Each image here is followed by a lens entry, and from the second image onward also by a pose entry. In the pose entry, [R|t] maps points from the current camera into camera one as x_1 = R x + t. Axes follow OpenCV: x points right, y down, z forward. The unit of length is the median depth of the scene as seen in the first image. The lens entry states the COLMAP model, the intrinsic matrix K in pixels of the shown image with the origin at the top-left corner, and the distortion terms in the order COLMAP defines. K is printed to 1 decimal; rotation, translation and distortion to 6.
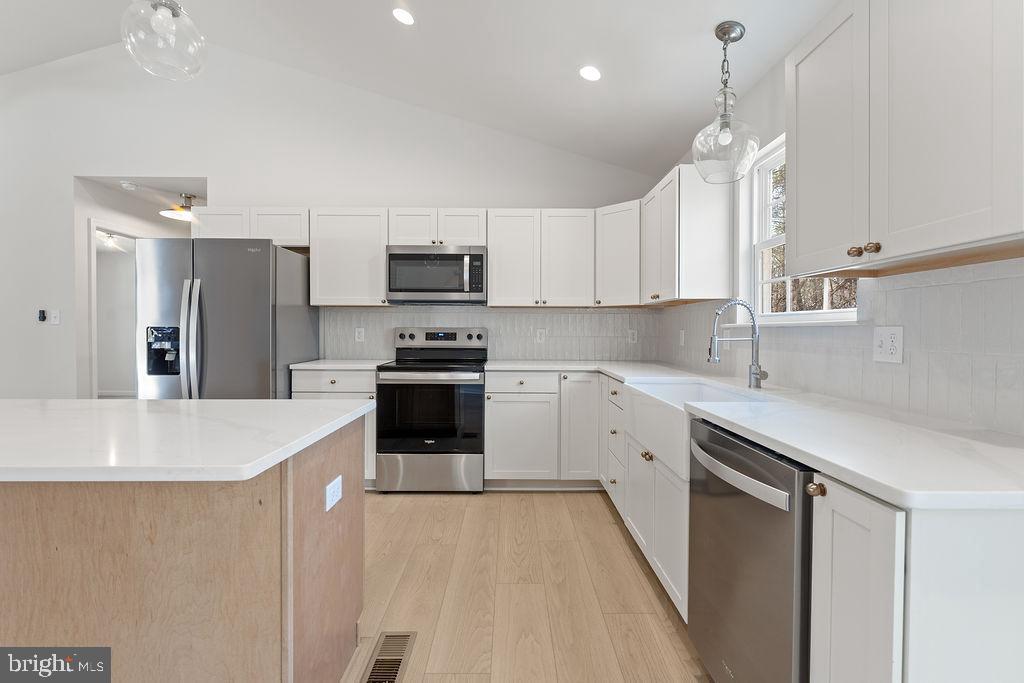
lens RADIAL K [[469.2, 0, 513.5], [0, 469.2, 339.8], [0, 0, 1]] dist [0.001377, -0.001526]
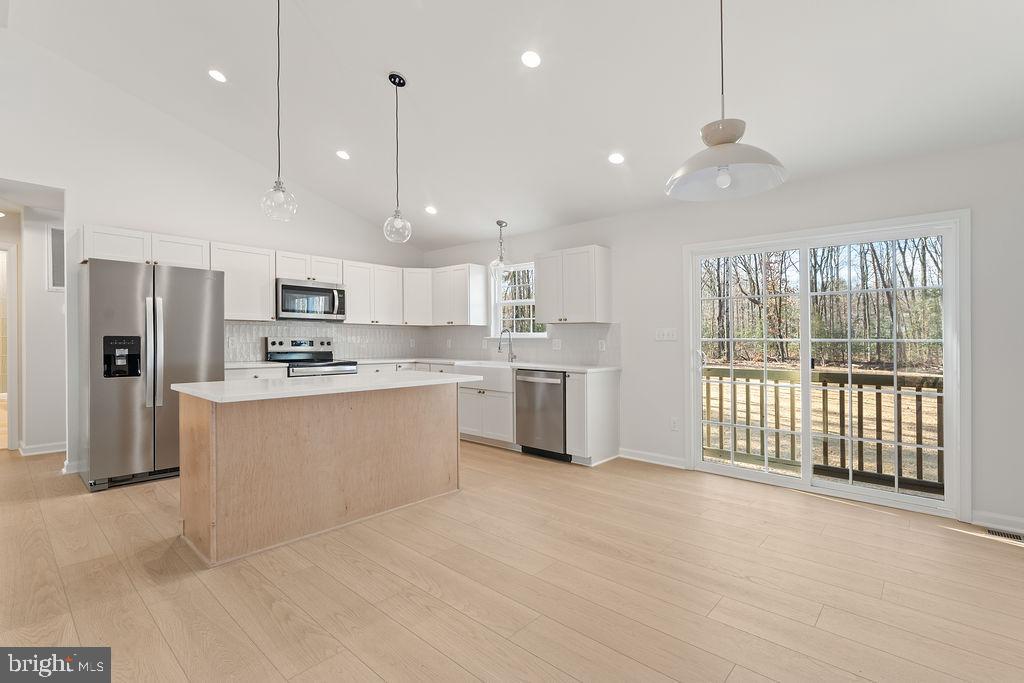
lens RADIAL K [[469.2, 0, 515.4], [0, 469.2, 344.6], [0, 0, 1]] dist [0.001377, -0.001526]
pose [[0.669915, -0.008173, 0.742393, -0.888052], [0.011874, 0.999929, 0.000293, 0.003768], [-0.742343, 0.008619, 0.669965, -0.481603]]
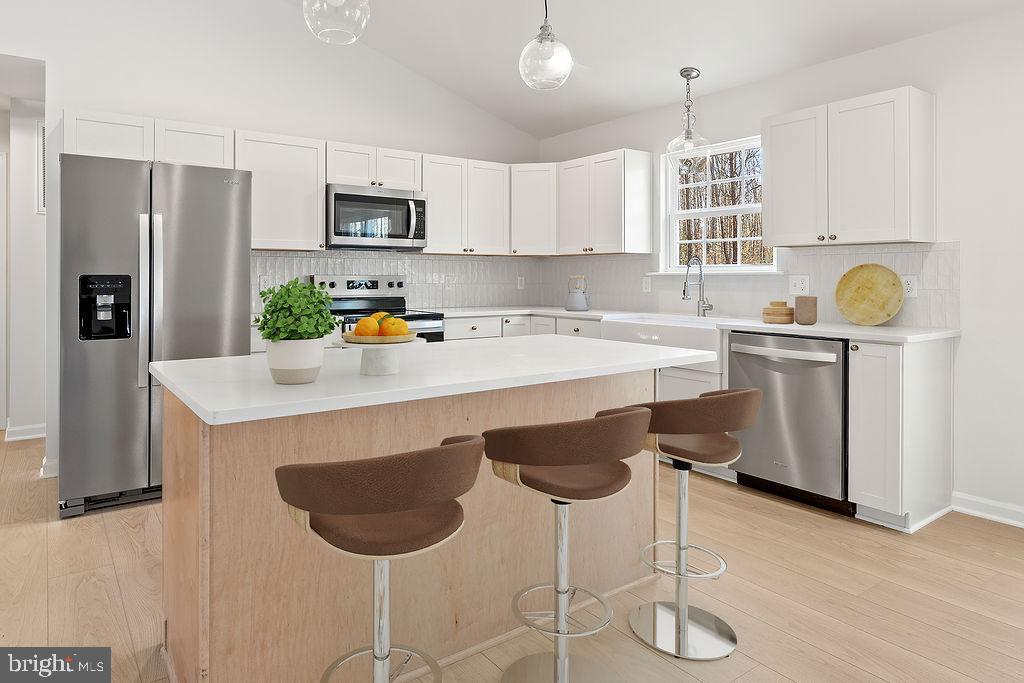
lens RADIAL K [[621.1, 0, 466.5], [0, 621.1, 281.9], [0, 0, 1]] dist [-0.000980, -0.002156]
pose [[0.832081, -0.007247, 0.554606, -0.755323], [0.013618, 0.999880, -0.007366, -0.001154], [-0.554486, 0.013681, 0.832080, -0.135135]]
